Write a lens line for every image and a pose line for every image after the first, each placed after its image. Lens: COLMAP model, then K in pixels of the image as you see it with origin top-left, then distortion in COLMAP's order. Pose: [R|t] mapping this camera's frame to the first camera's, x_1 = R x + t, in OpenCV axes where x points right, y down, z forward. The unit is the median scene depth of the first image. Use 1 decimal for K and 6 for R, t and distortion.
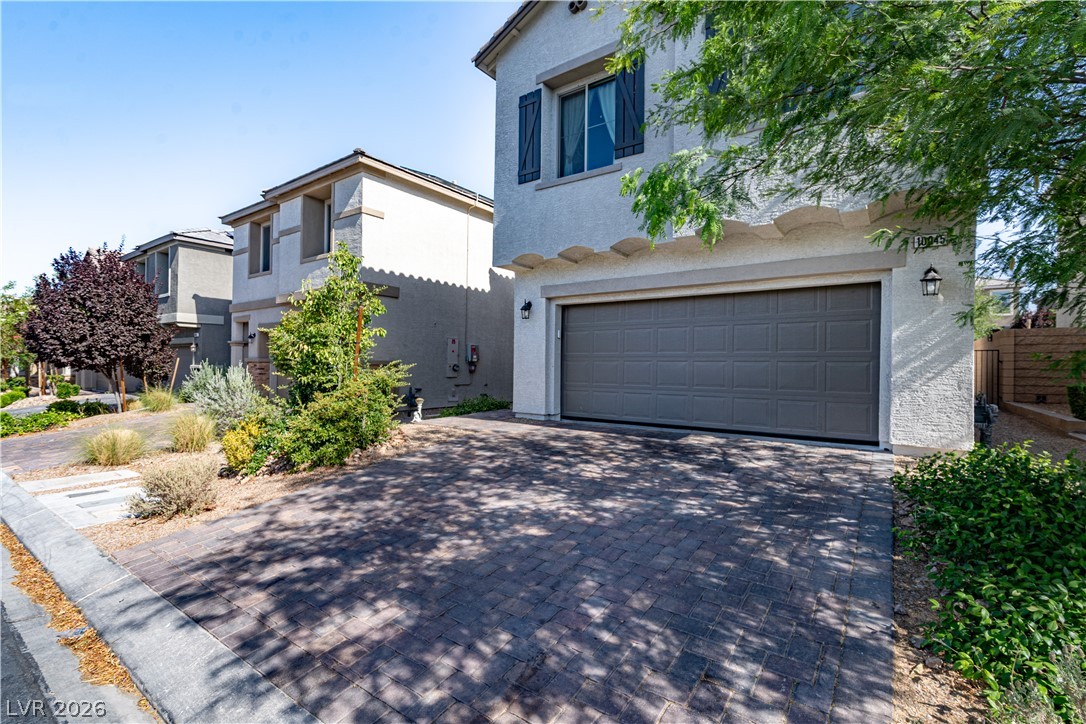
lens RADIAL K [[490.5, 0, 536.8], [0, 490.5, 364.6], [0, 0, 1]] dist [-0.002669, 0.001165]
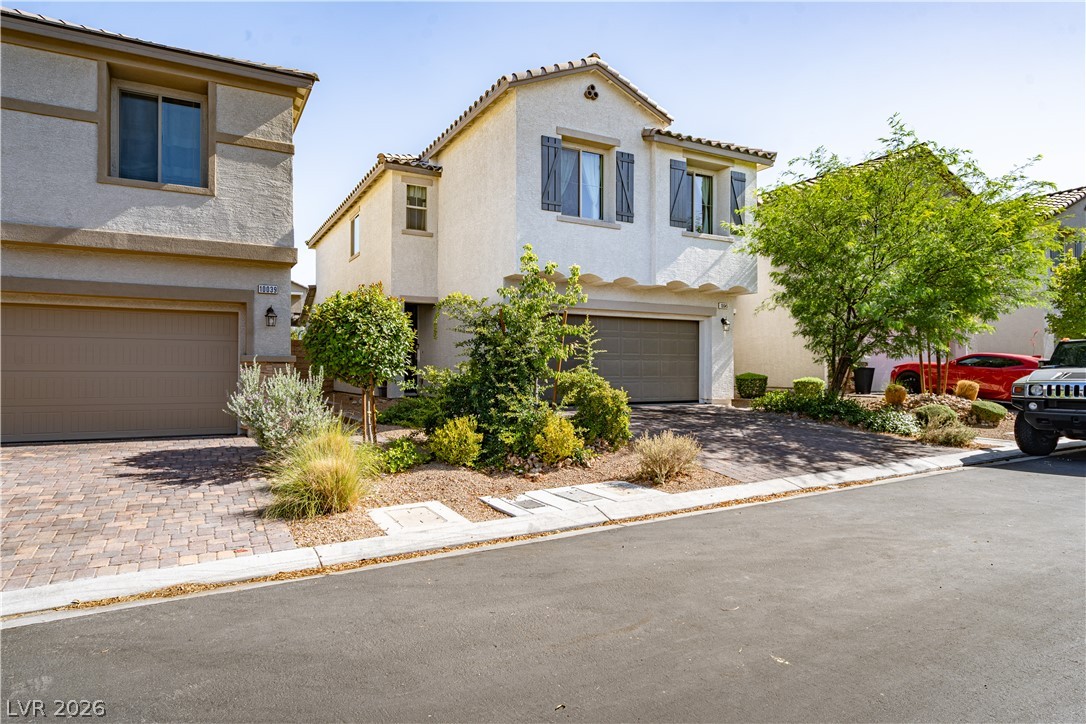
lens RADIAL K [[645.6, 0, 543.0], [0, 645.6, 362.0], [0, 0, 1]] dist [0.004072, -0.000477]
pose [[0.421569, 0.002653, 0.906793, -1.355598], [0.000382, 0.999995, -0.003103, 0.004393], [-0.906796, 0.001655, 0.421566, 0.321751]]
